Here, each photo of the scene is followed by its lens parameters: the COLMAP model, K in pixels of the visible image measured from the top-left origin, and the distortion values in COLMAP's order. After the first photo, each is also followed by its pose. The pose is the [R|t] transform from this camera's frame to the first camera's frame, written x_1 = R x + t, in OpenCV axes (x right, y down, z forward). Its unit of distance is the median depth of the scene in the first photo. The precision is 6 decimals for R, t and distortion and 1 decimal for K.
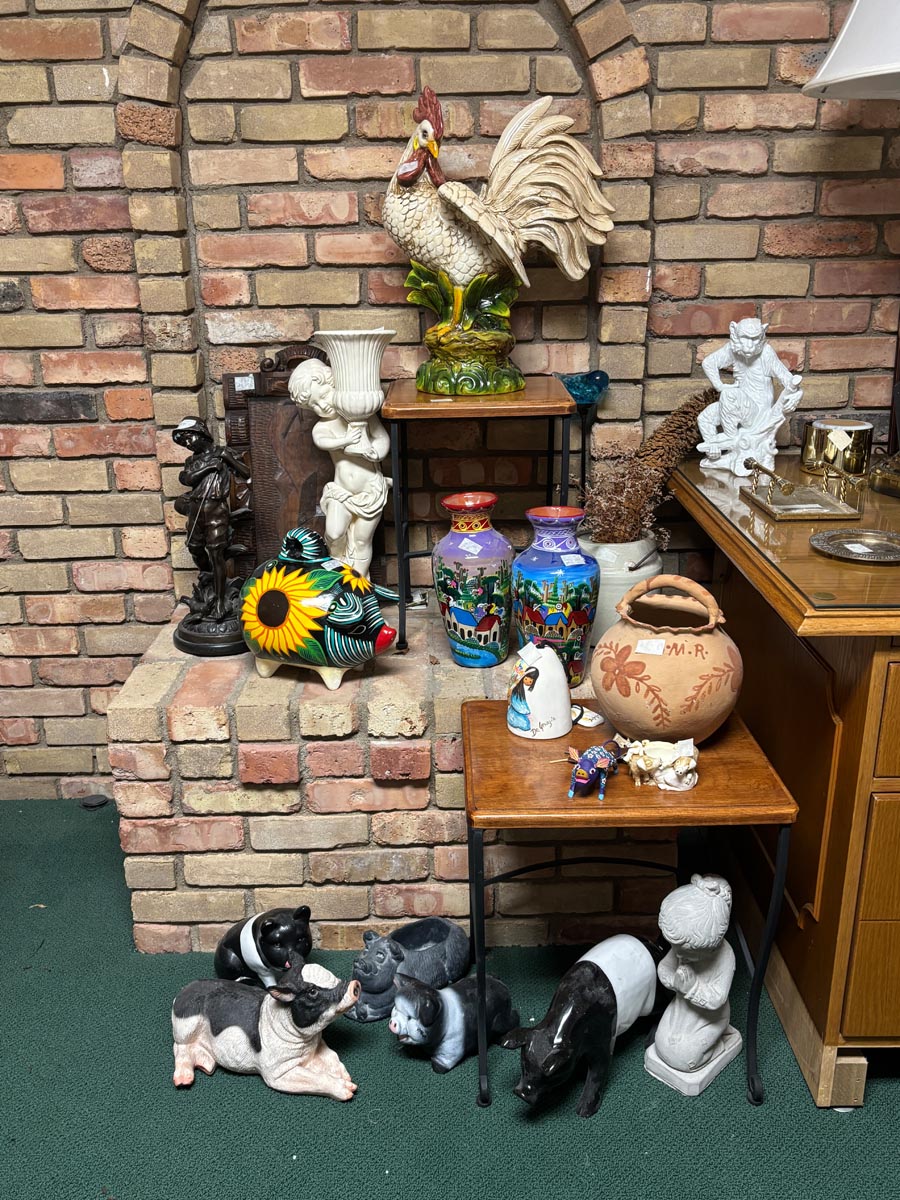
lens RADIAL K [[1057.9, 0, 453.8], [0, 1057.9, 597.1], [0, 0, 1]] dist [0.048264, -0.048247]
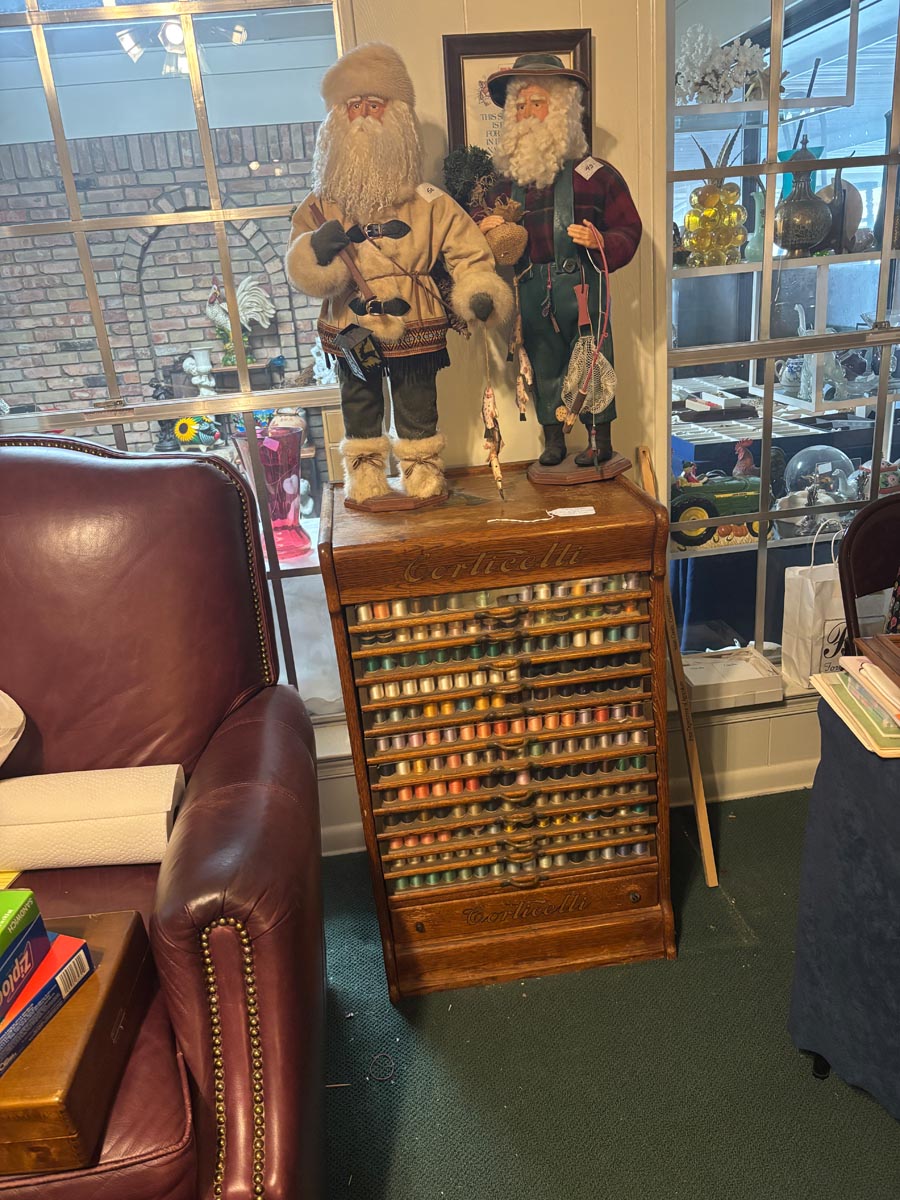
lens RADIAL K [[910.2, 0, 450.4], [0, 910.2, 600.0], [0, 0, 1]] dist [0.038322, -0.024838]
pose [[0.992726, -0.092706, 0.076810, 0.373312], [0.090897, 0.995502, 0.026730, 0.508218], [-0.078943, -0.019553, 0.996687, -1.857265]]
